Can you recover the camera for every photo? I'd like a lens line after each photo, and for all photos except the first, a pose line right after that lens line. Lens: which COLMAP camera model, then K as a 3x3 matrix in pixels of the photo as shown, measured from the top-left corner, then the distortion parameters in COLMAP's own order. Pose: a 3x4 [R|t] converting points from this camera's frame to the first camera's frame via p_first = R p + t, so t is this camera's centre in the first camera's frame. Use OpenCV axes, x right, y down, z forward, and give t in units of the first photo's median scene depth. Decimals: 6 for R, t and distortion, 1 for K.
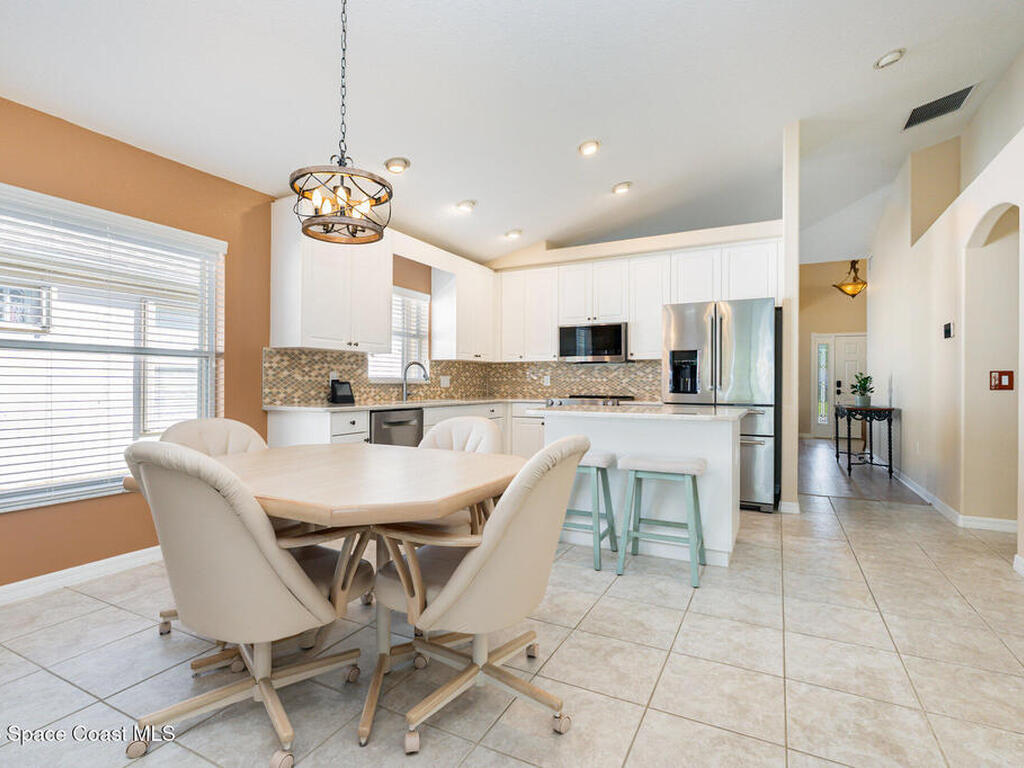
lens RADIAL K [[509.1, 0, 518.6], [0, 509.1, 385.1], [0, 0, 1]] dist [-0.003077, 0.000162]
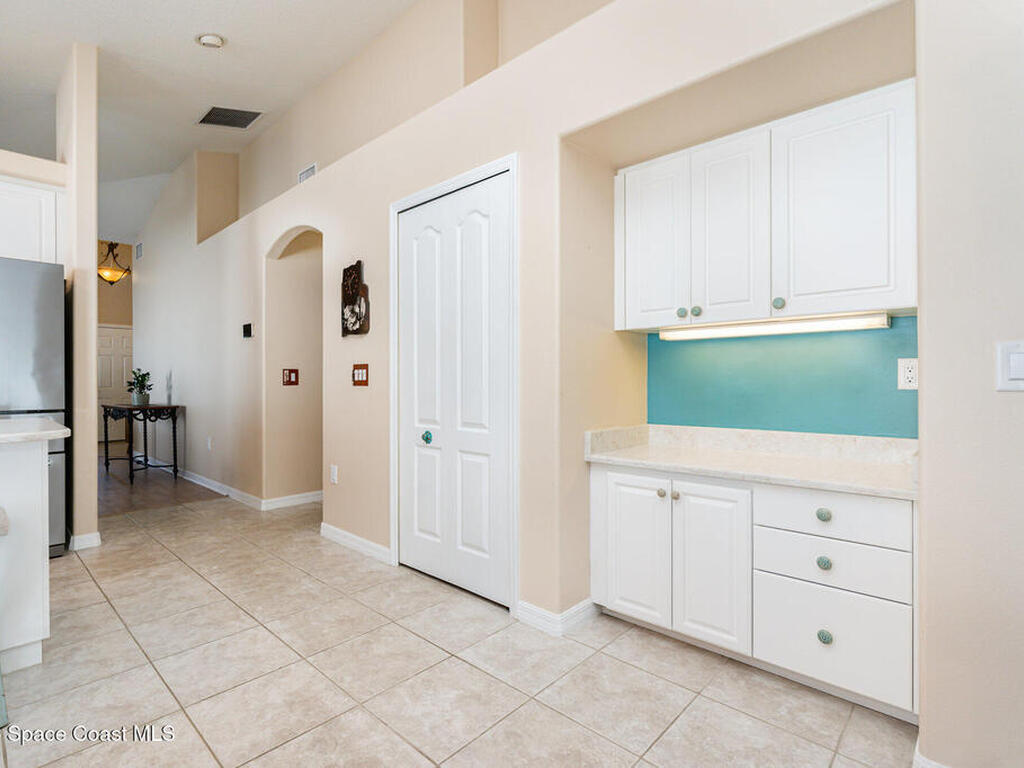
lens RADIAL K [[509.1, 0, 510.9], [0, 509.1, 381.0], [0, 0, 1]] dist [-0.003077, 0.000162]
pose [[0.268614, -0.003853, 0.963240, -0.031573], [0.006095, 0.999979, 0.002300, -0.000010], [-0.963229, 0.005254, 0.268632, 0.150793]]
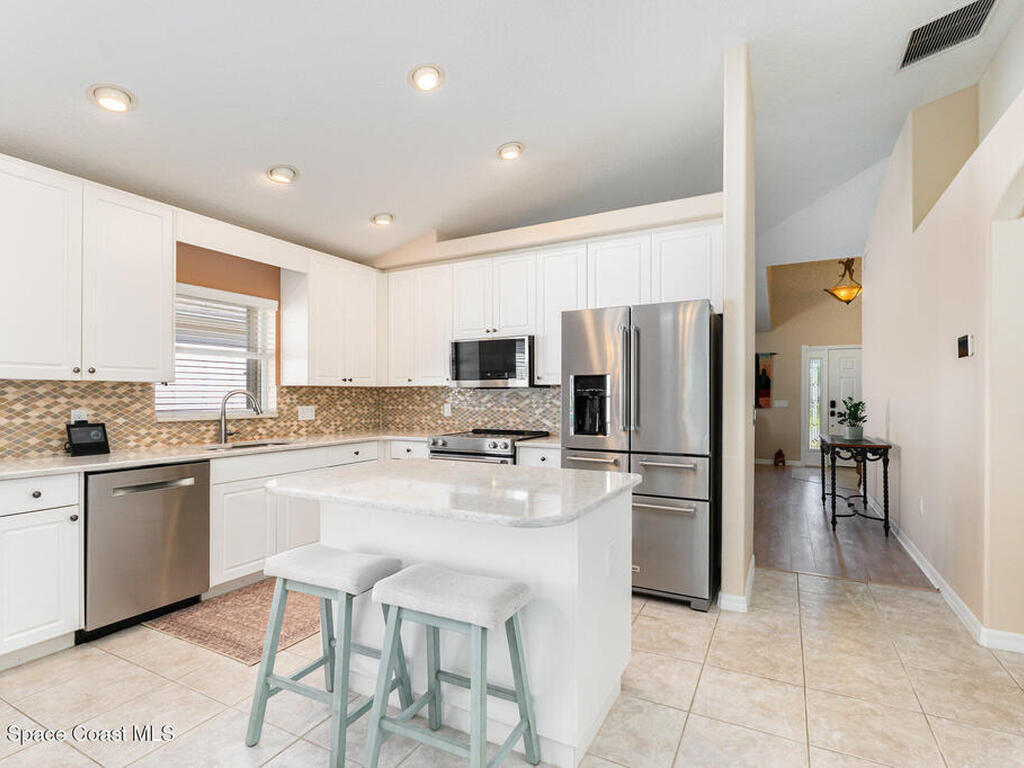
lens RADIAL K [[509.1, 0, 520.4], [0, 509.1, 397.5], [0, 0, 1]] dist [-0.003077, 0.000162]
pose [[0.999948, -0.003488, -0.009594, 0.219971], [0.003507, 0.999992, 0.001942, -0.035987], [0.009587, -0.001976, 0.999952, 0.267628]]
